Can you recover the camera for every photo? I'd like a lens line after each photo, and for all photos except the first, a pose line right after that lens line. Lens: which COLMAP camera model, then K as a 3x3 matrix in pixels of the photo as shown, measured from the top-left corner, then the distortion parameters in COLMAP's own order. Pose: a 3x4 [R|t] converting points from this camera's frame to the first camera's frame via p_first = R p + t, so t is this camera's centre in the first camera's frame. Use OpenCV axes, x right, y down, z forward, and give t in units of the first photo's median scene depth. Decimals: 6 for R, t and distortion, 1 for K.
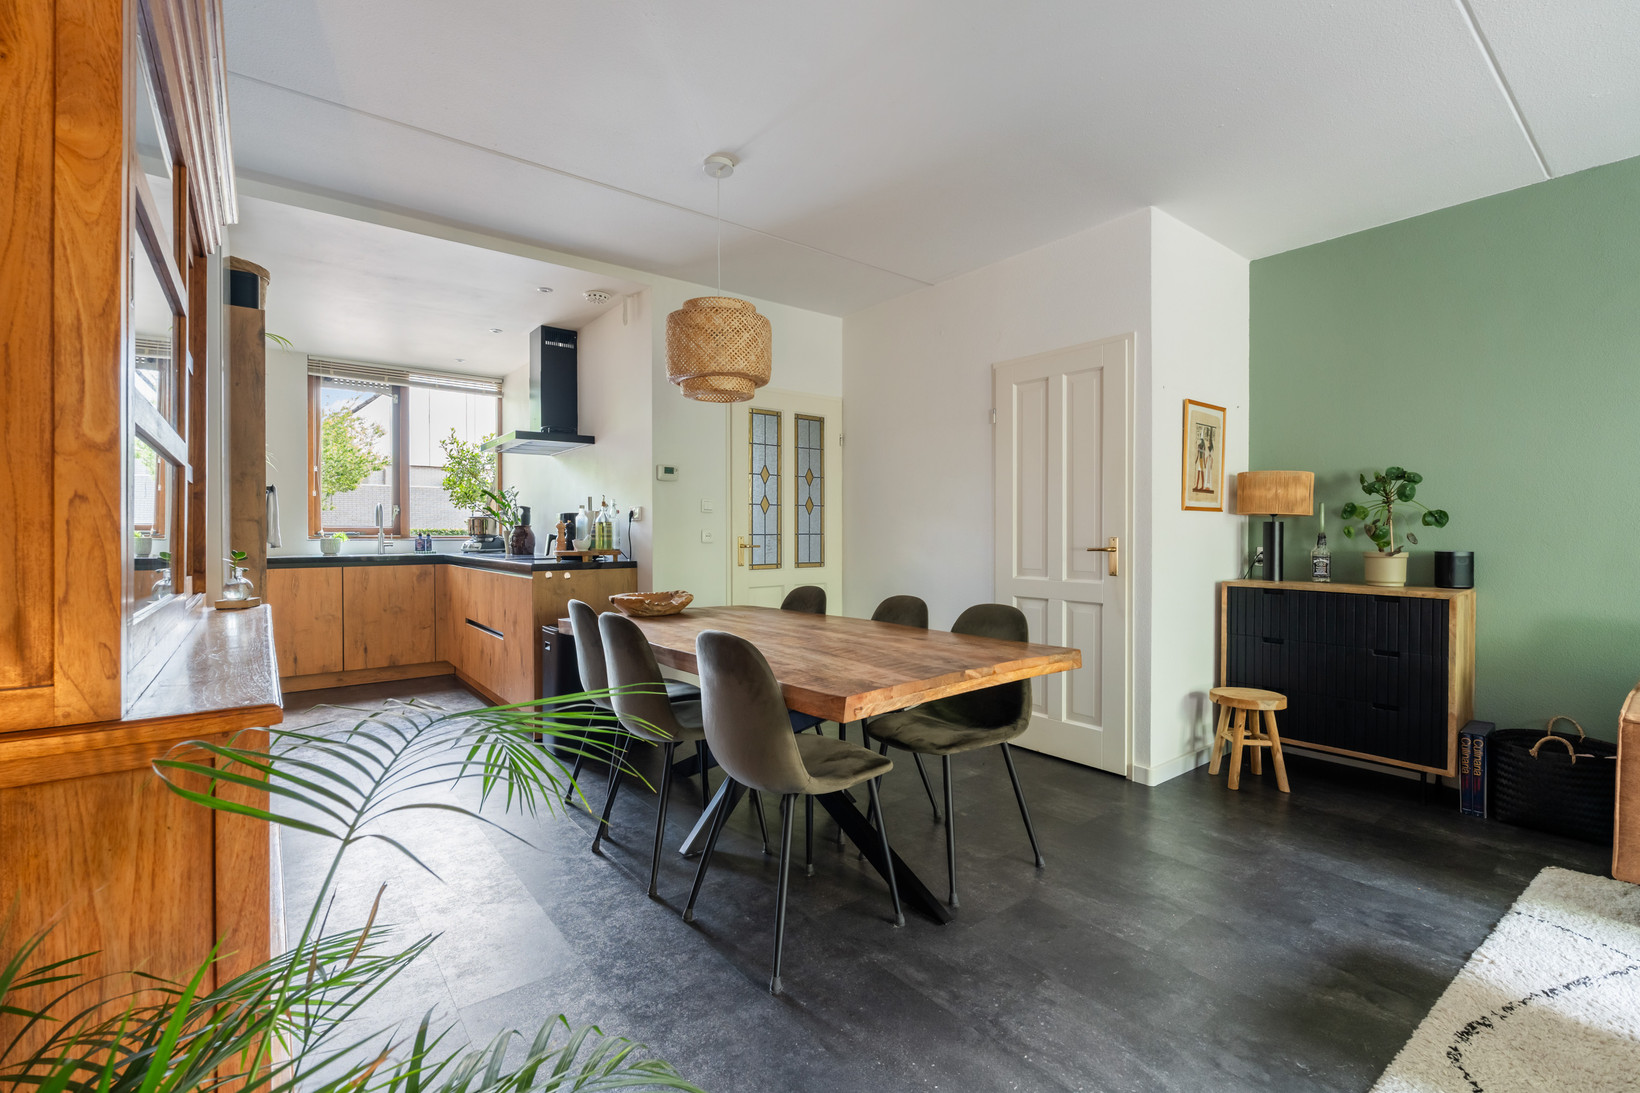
lens RADIAL K [[720.0, 0, 824.7], [0, 720.0, 536.2], [0, 0, 1]] dist [-0.006557, -0.000037]
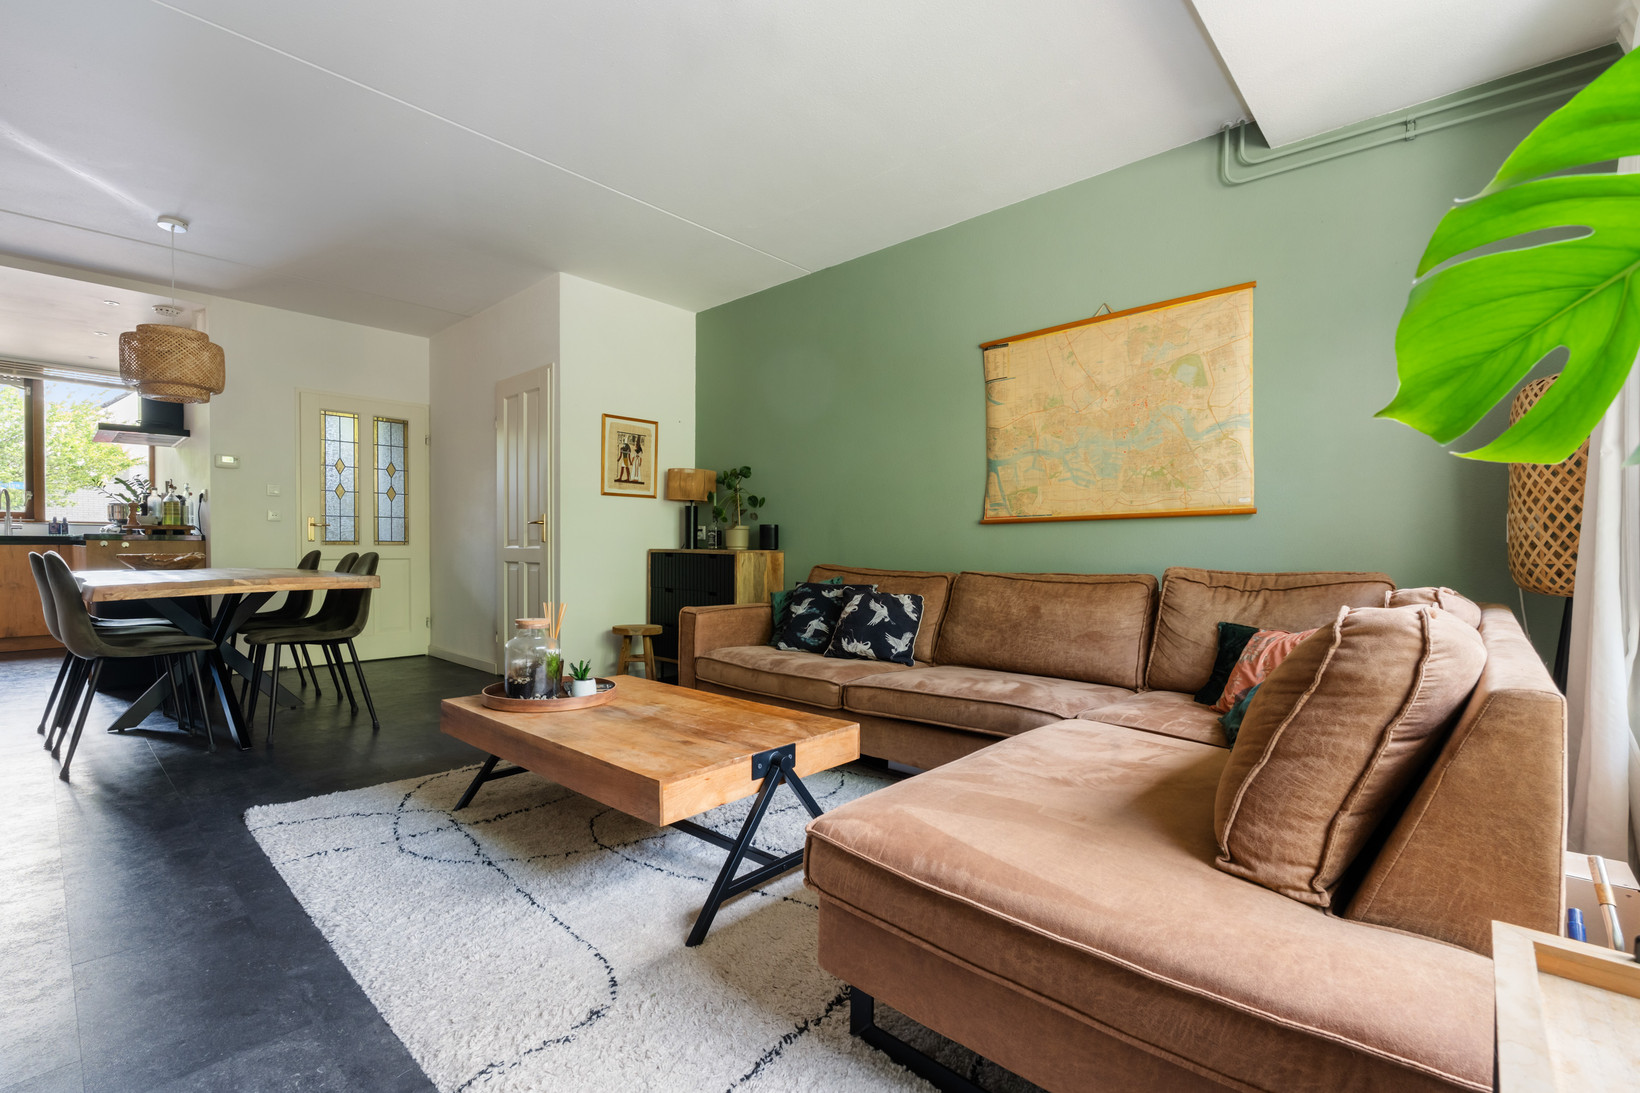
lens RADIAL K [[720.0, 0, 818.8], [0, 720.0, 556.6], [0, 0, 1]] dist [-0.006557, -0.000037]
pose [[0.986135, 0.004048, 0.165898, 0.455961], [-0.005609, 0.999944, 0.008943, 0.045139], [-0.165853, -0.009749, 0.986102, -0.284734]]
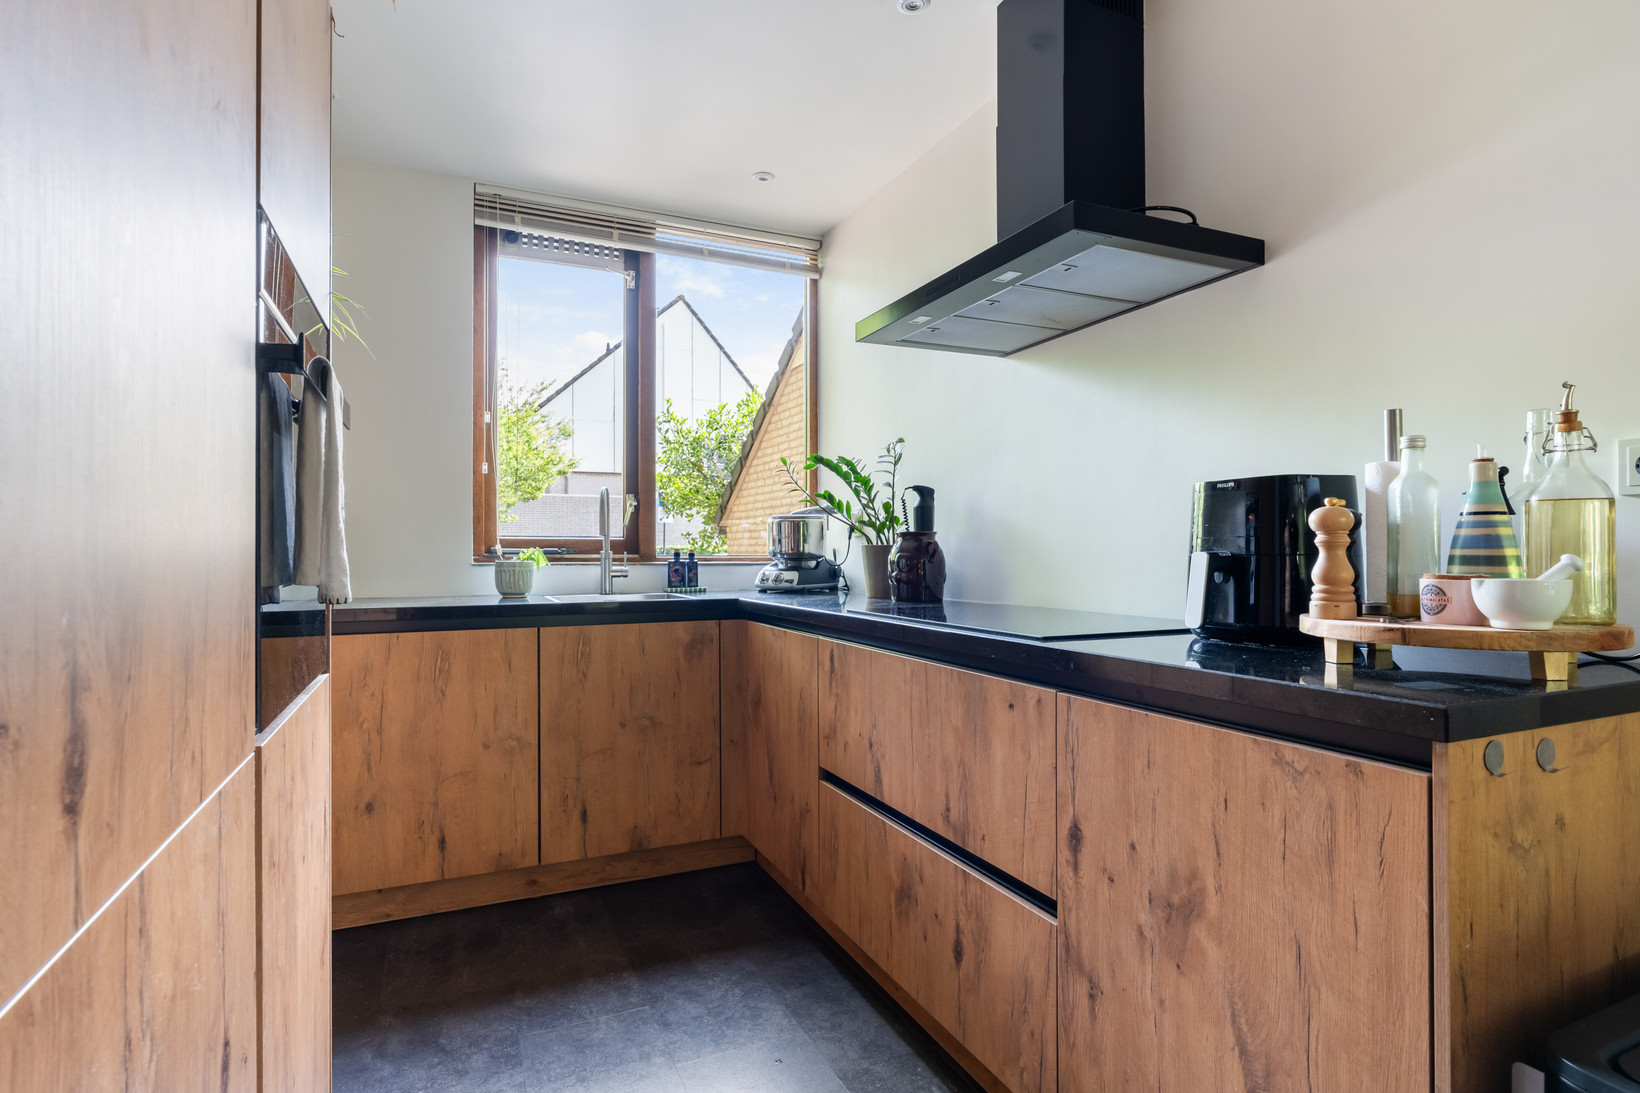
lens RADIAL K [[842.3, 0, 824.2], [0, 842.3, 547.4], [0, 0, 1]] dist [-0.004494, -0.000295]
pose [[0.969787, -0.001687, -0.243946, -0.389990], [-0.000748, 0.999951, -0.009890, -0.001041], [0.243951, 0.009774, 0.969738, 0.562447]]
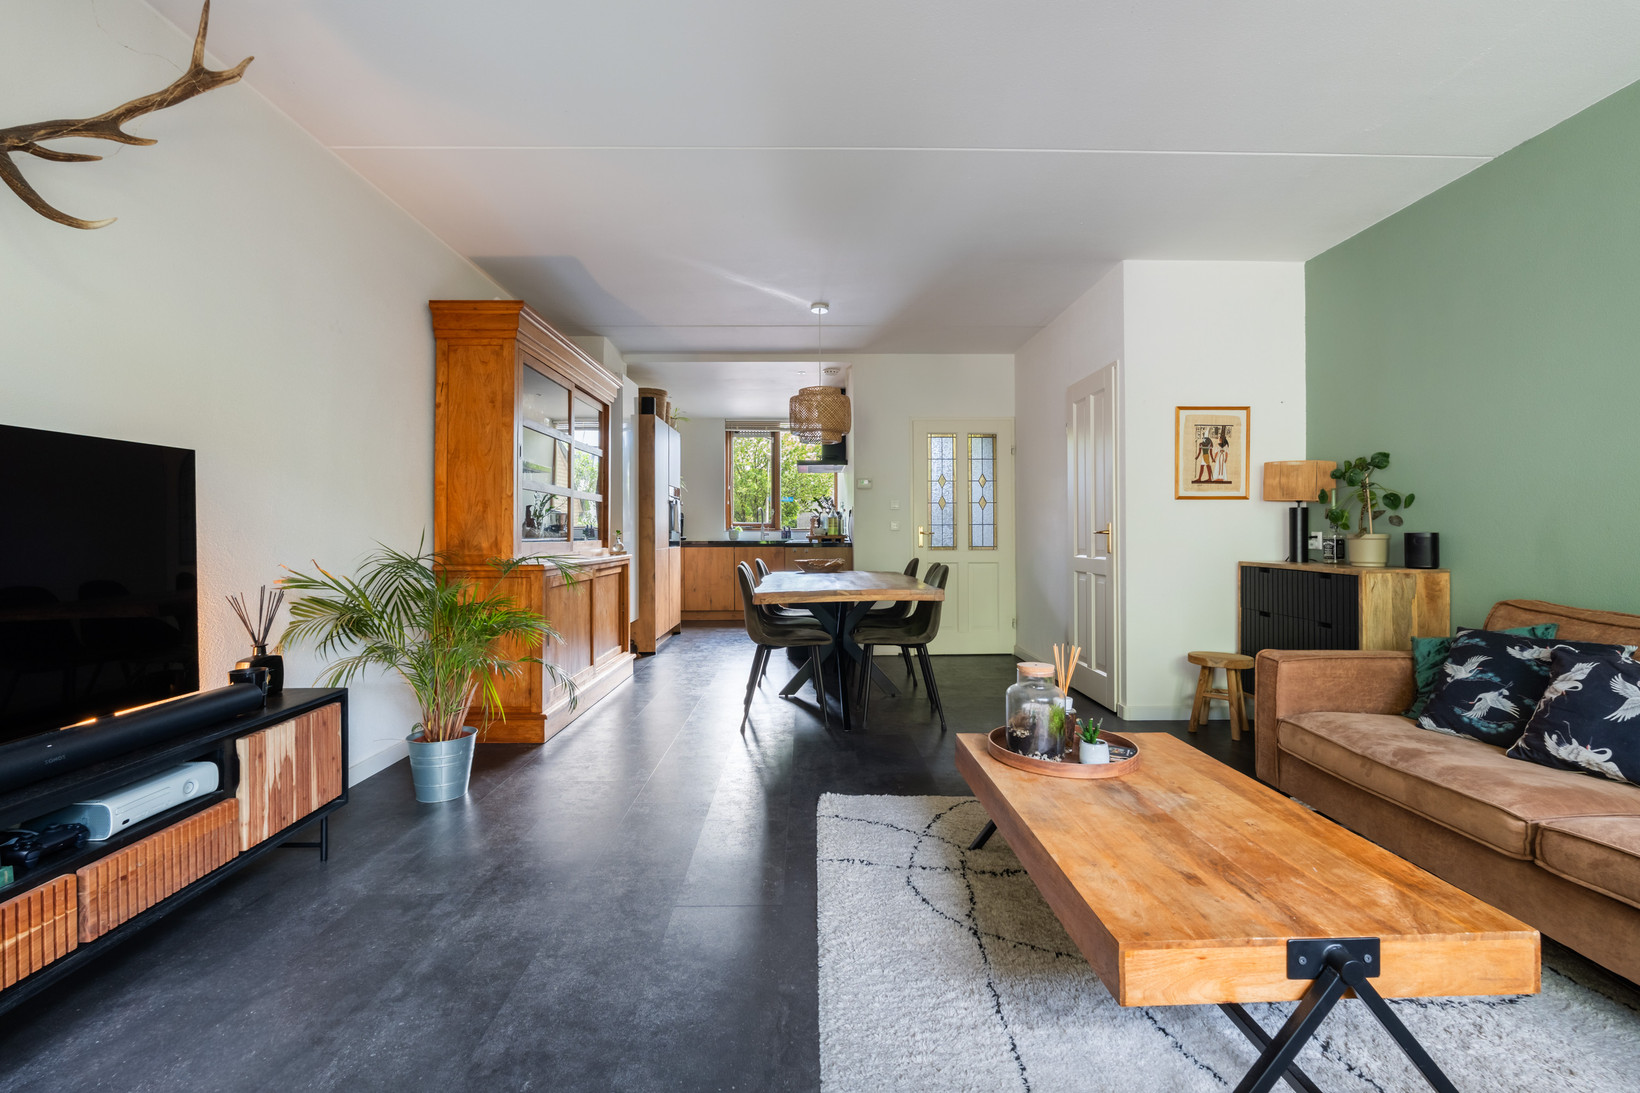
lens RADIAL K [[720.0, 0, 824.4], [0, 720.0, 527.6], [0, 0, 1]] dist [-0.006557, -0.000037]
pose [[0.800685, -0.005344, -0.599062, 0.501347], [-0.002106, 0.999929, -0.011735, 0.017378], [0.599082, 0.010657, 0.800616, -0.207456]]
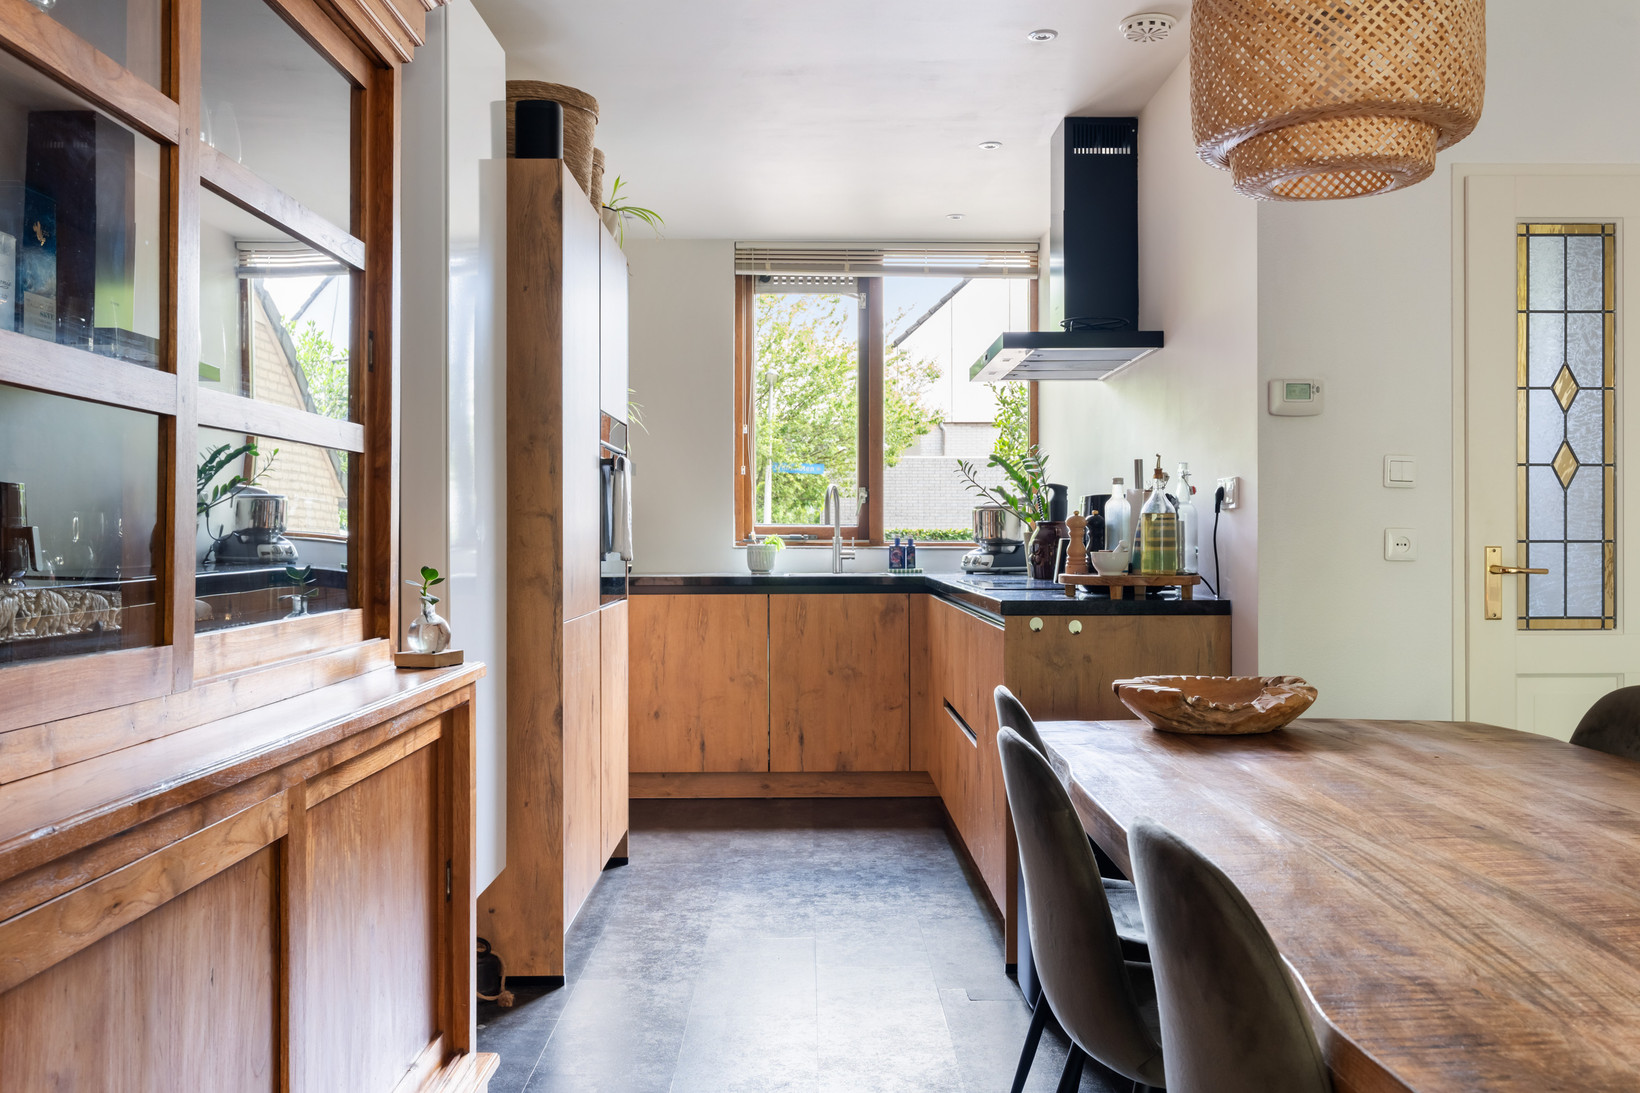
lens RADIAL K [[1364.4, 0, 815.3], [0, 1364.4, 531.1], [0, 0, 1]] dist [-0.008338, 0.000233]
pose [[0.788693, -0.001321, -0.614786, 0.045096], [-0.004105, 0.999964, -0.007415, -0.000560], [0.614774, 0.008371, 0.788659, 0.149342]]
